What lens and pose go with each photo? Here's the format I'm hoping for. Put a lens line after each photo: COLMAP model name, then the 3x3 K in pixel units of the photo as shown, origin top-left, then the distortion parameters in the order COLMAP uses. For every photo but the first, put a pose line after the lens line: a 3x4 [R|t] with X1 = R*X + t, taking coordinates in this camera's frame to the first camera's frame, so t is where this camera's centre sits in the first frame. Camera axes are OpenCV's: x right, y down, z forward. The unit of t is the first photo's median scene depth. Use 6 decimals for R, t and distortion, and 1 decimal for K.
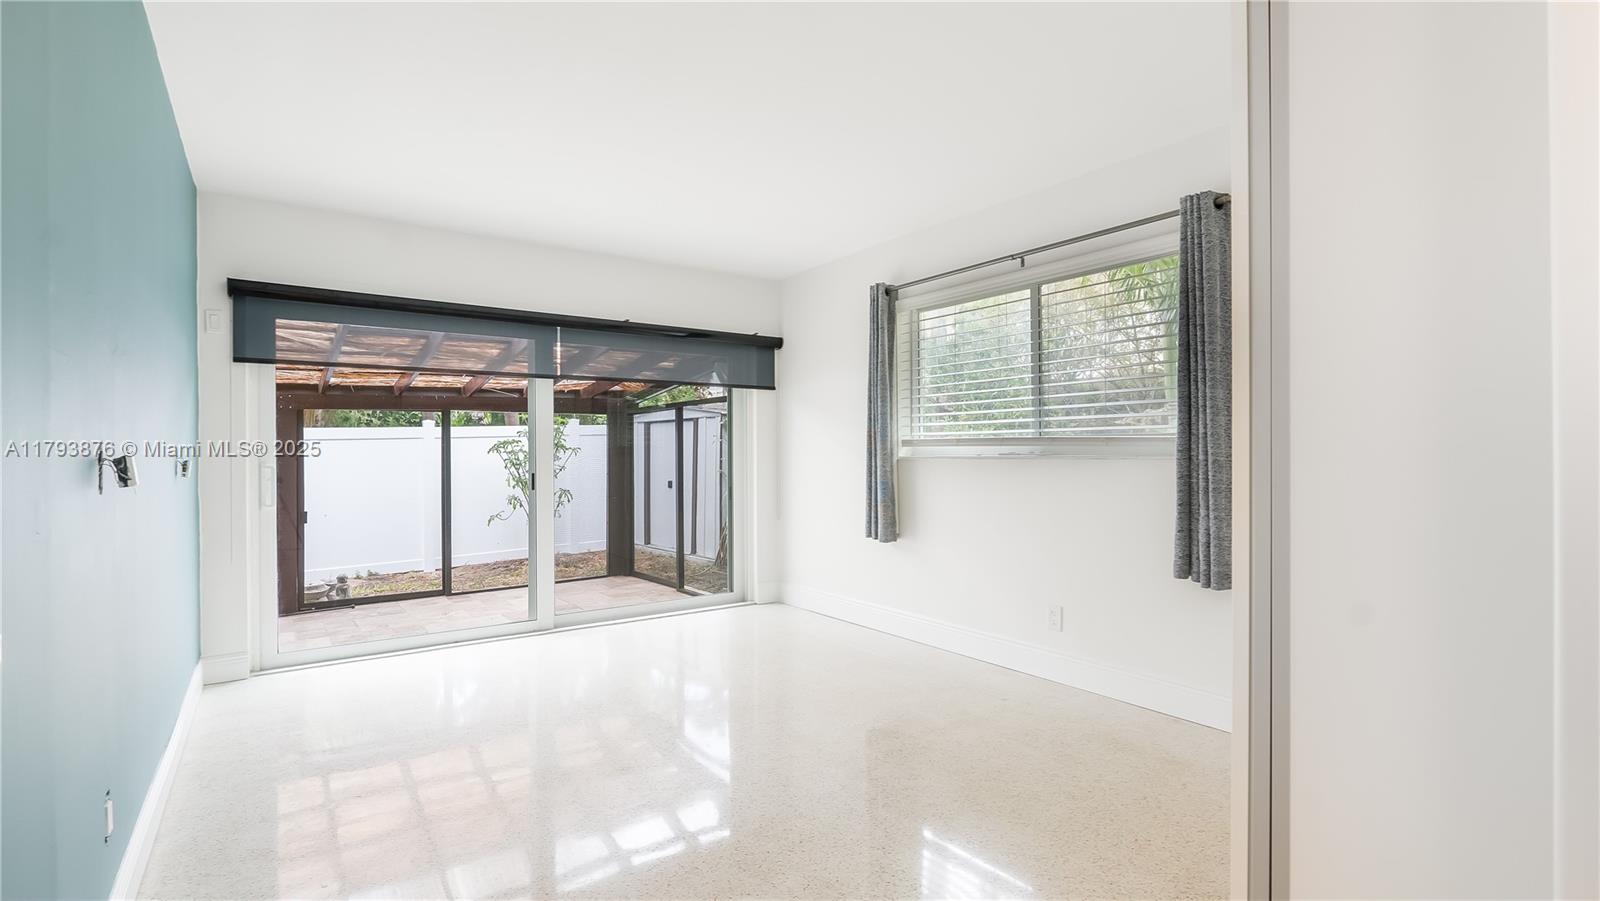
lens RADIAL K [[729.4, 0, 791.5], [0, 729.4, 440.5], [0, 0, 1]] dist [-0.002331, 0.000247]
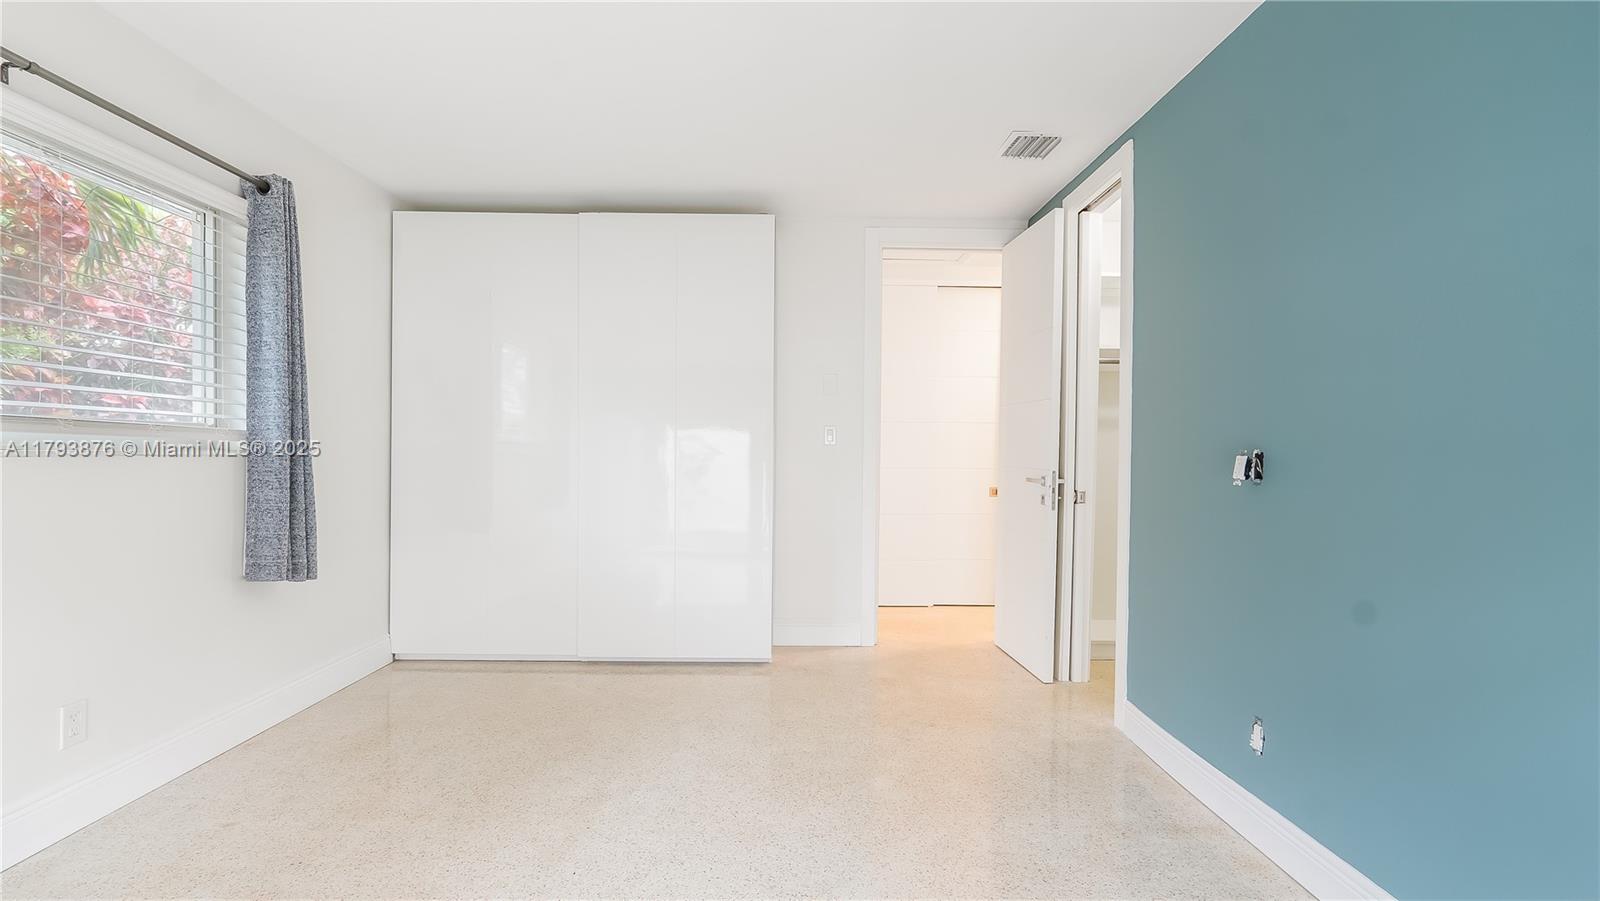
lens RADIAL K [[729.4, 0, 791.5], [0, 729.4, 440.5], [0, 0, 1]] dist [-0.002331, 0.000247]
pose [[-0.820001, 0.000084, 0.572362, -0.463488], [-0.015508, 0.999630, -0.022365, 0.017252], [-0.572152, -0.027215, -0.819696, 1.187966]]
